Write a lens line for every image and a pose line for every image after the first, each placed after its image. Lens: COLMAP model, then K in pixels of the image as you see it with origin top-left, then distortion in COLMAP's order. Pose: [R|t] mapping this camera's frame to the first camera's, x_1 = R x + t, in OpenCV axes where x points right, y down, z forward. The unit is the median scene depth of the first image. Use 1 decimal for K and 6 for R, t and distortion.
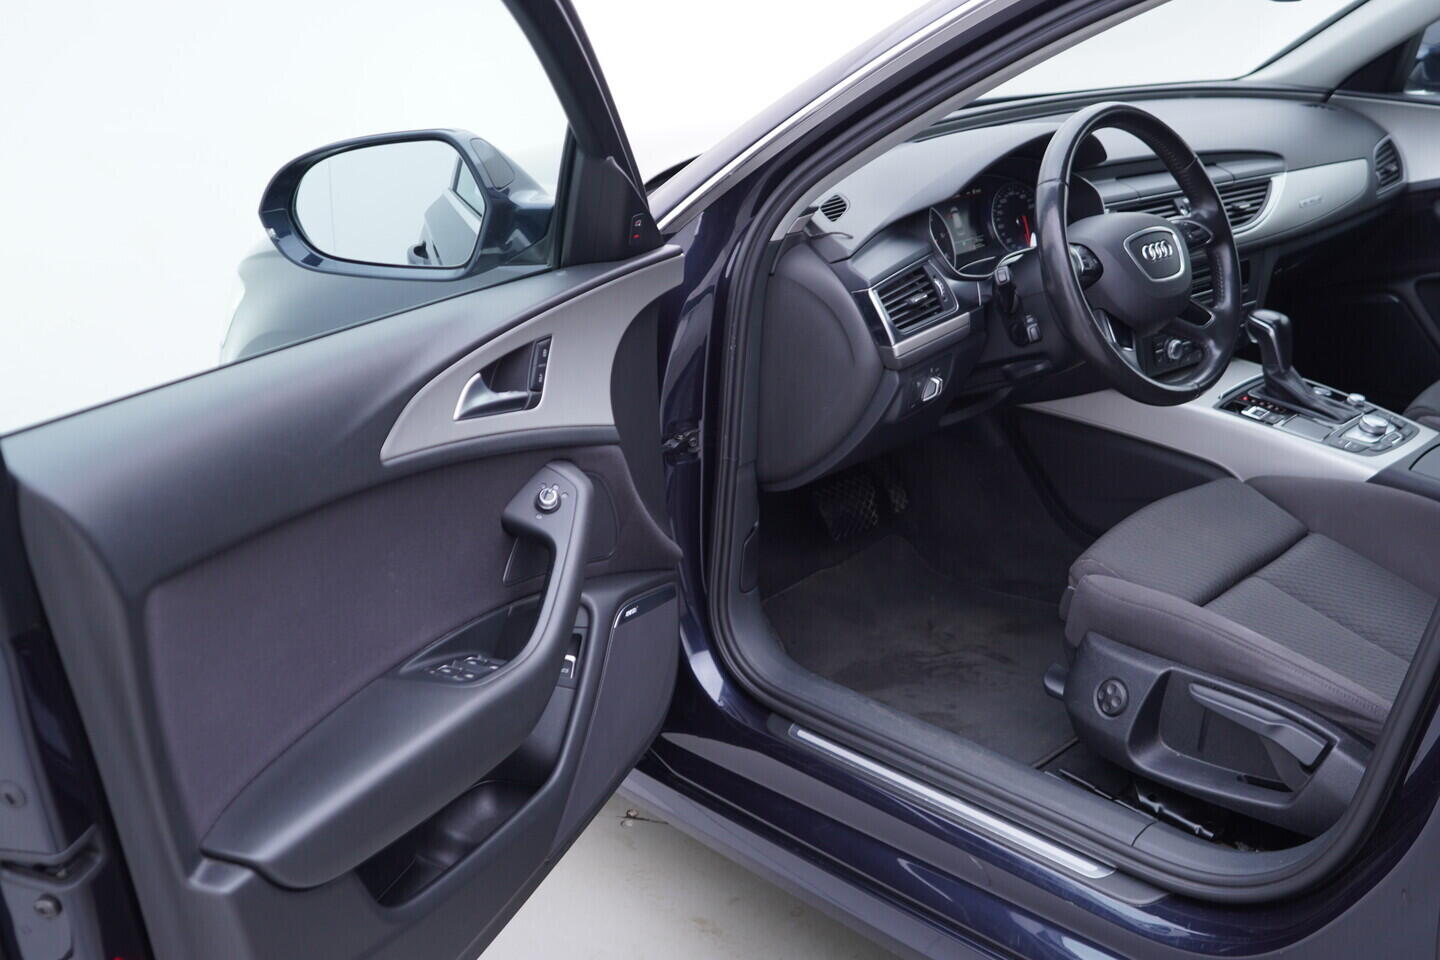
lens RADIAL K [[1490.6, 0, 720.2], [0, 1490.6, 482.3], [0, 0, 1]] dist [0.000184, 0.000000]
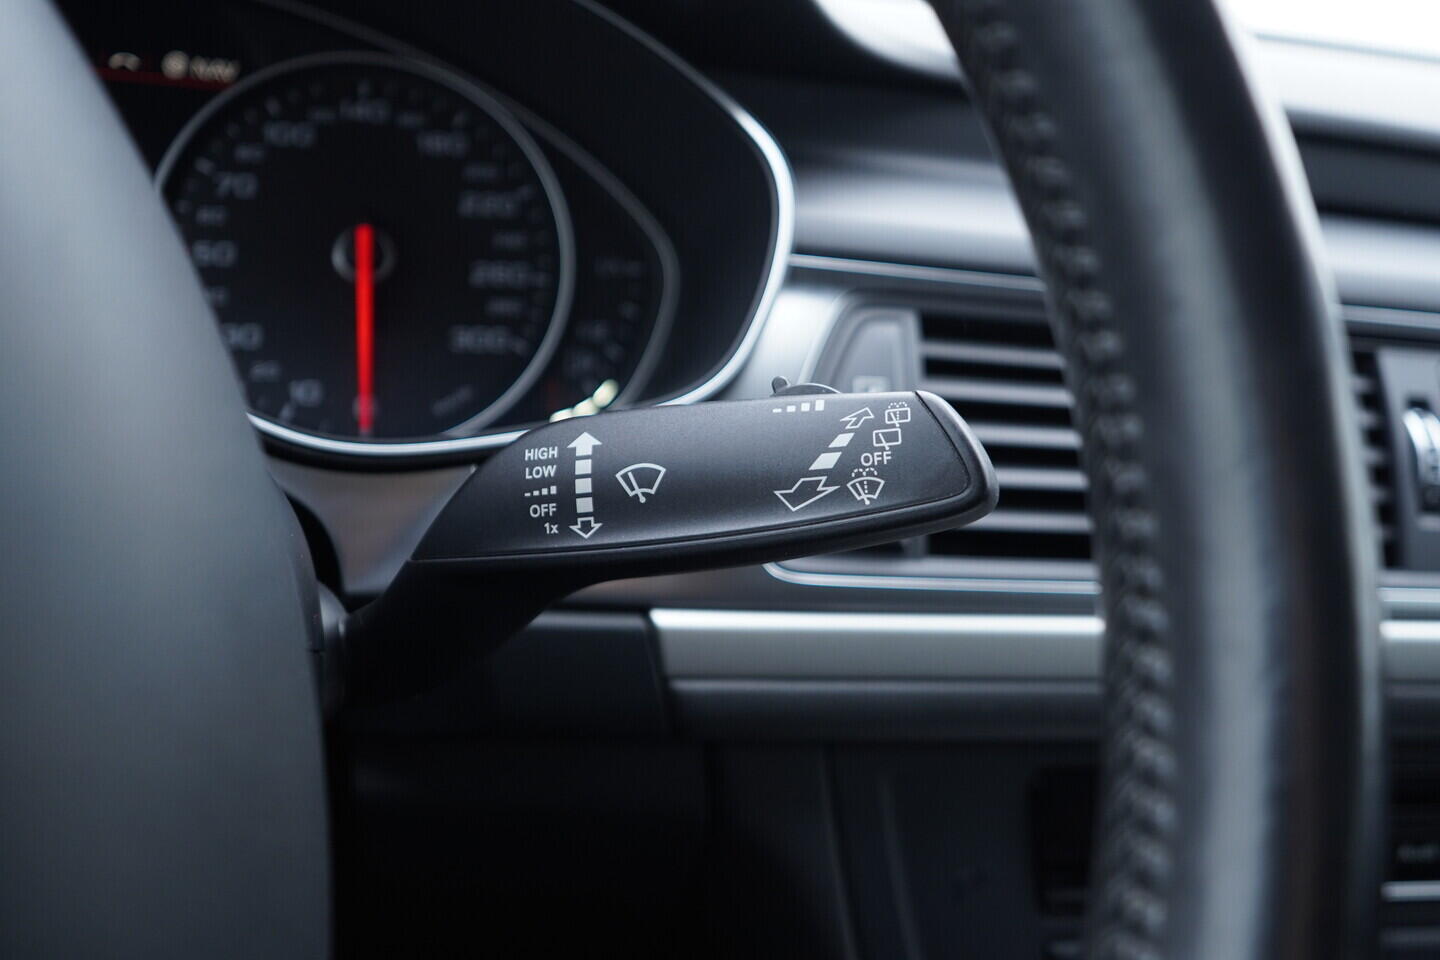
lens RADIAL K [[1490.6, 0, 713.3], [0, 1490.6, 487.4], [0, 0, 1]] dist [0.000184, 0.000000]
pose [[0.889965, 0.236164, -0.390114, 0.325304], [-0.272904, 0.961180, -0.040703, -0.152868], [0.365357, 0.142688, 0.919866, 0.854092]]
